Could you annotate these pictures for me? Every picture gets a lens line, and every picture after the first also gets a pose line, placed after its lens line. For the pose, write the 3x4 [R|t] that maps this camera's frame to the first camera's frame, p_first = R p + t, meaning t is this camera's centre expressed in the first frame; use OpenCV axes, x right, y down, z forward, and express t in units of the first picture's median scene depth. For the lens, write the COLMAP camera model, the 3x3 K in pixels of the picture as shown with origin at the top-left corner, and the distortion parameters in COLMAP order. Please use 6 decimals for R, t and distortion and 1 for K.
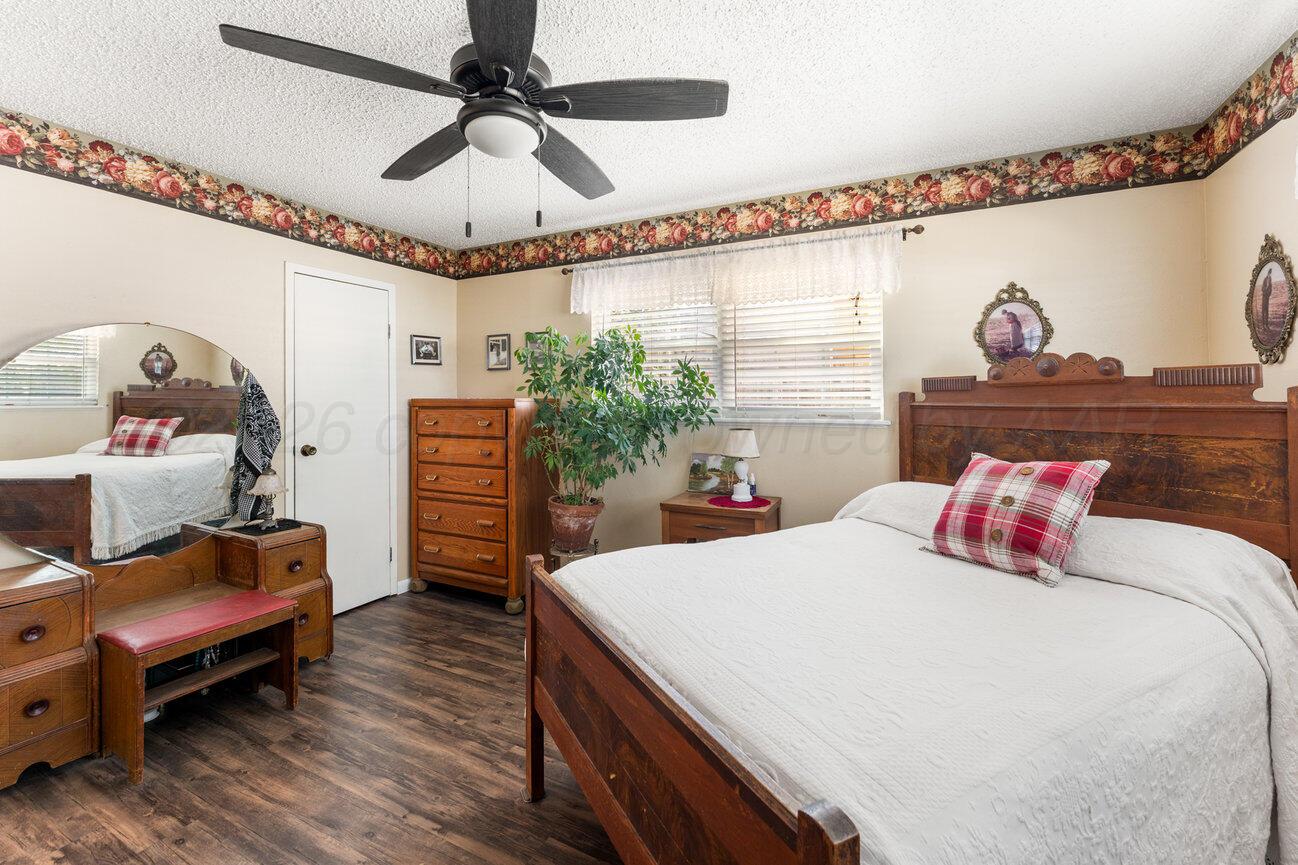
lens RADIAL K [[535.4, 0, 635.6], [0, 535.4, 398.6], [0, 0, 1]] dist [0.003159, -0.000953]
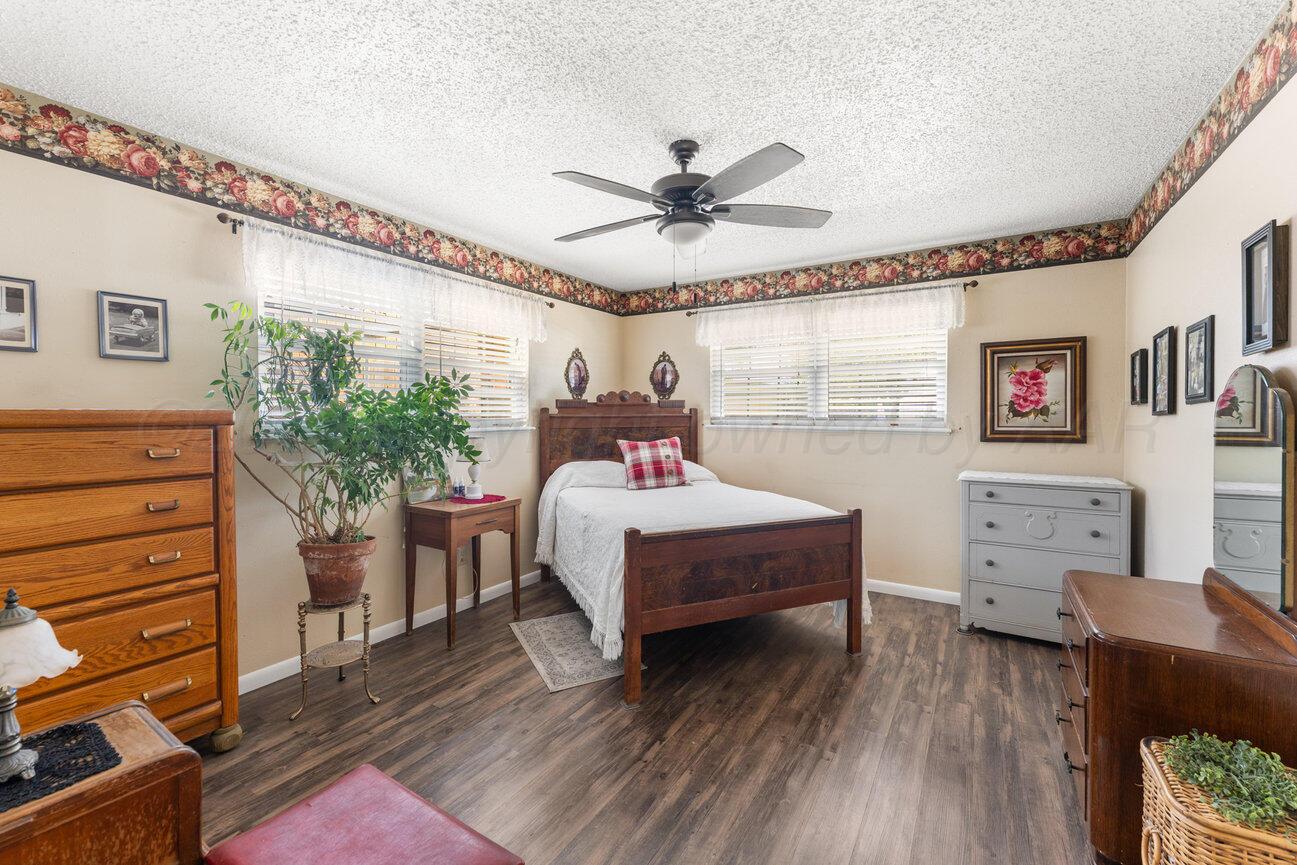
lens RADIAL K [[535.0, 0, 644.8], [0, 535.0, 424.2], [0, 0, 1]] dist [0.003159, -0.000953]
pose [[0.091857, -0.022345, 0.995522, -1.066542], [-0.005186, 0.999724, 0.022918, -0.001330], [-0.995759, -0.007267, 0.091715, 0.595456]]
